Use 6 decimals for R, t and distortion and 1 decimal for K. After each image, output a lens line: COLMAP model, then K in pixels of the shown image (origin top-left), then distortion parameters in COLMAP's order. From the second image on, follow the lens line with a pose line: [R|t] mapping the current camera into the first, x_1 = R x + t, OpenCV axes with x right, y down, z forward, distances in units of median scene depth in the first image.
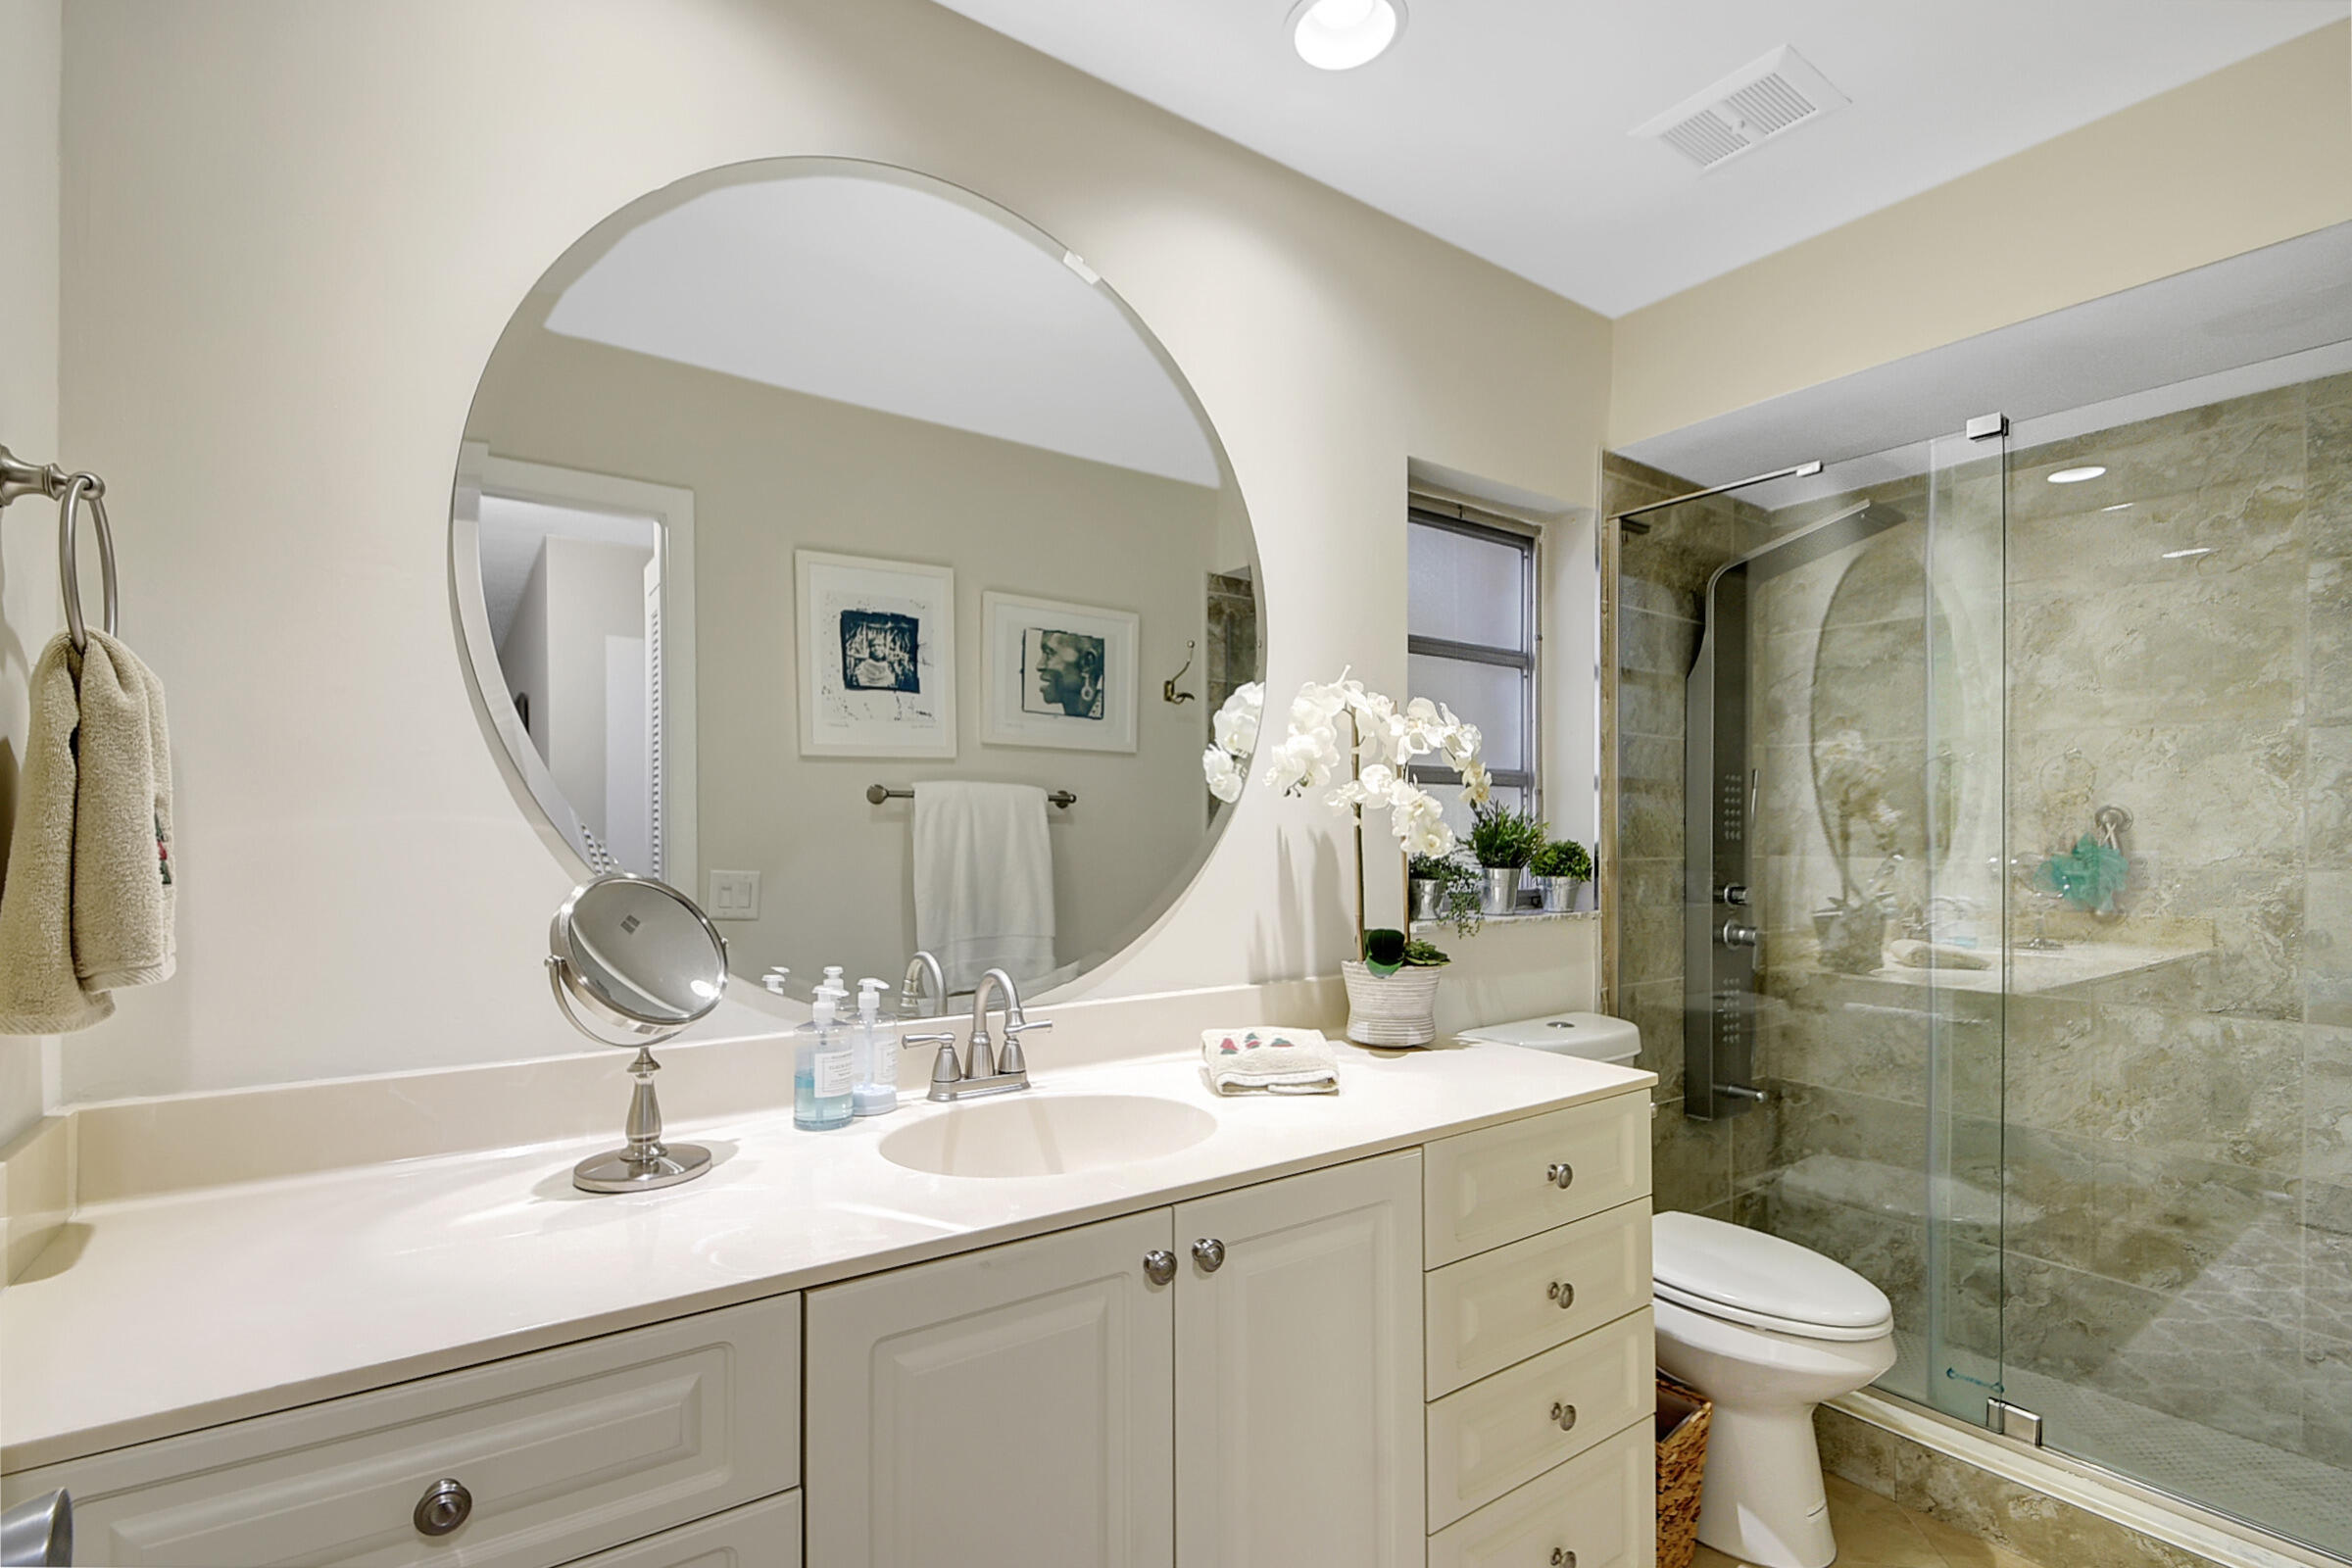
lens RADIAL K [[1075.7, 0, 1174.2], [0, 1075.7, 834.4], [0, 0, 1]] dist [0.011119, -0.014823]
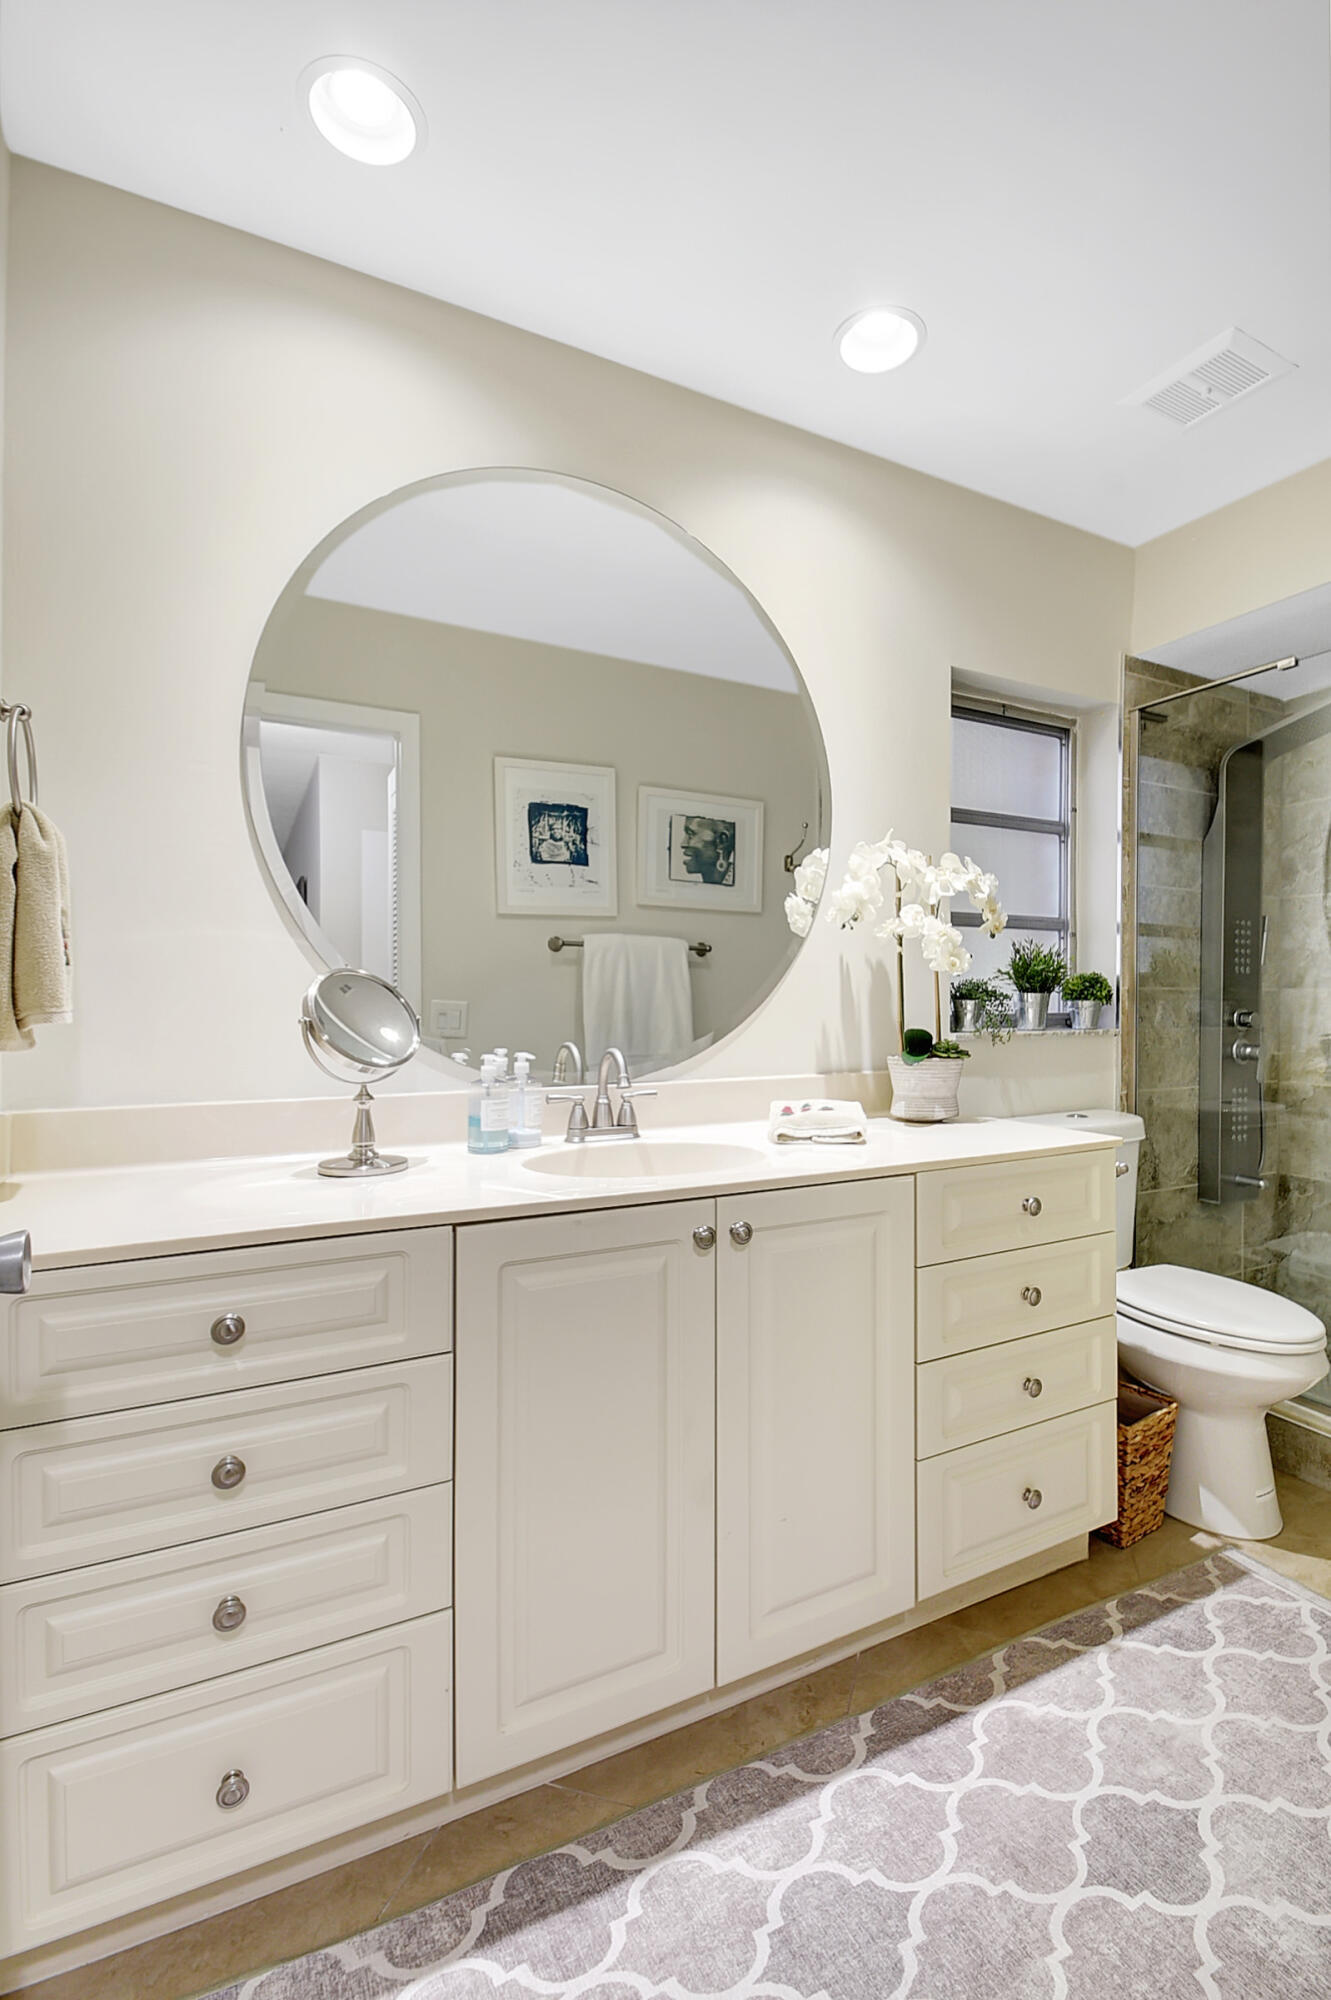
lens RADIAL K [[914.5, 0, 734.6], [0, 914.5, 998.1], [0, 0, 1]] dist [0.013343, -0.012663]
pose [[0.994224, -0.000925, -0.107323, 0.075370], [0.000635, 0.999996, -0.002731, 0.041471], [0.107325, 0.002647, 0.994220, -0.097931]]
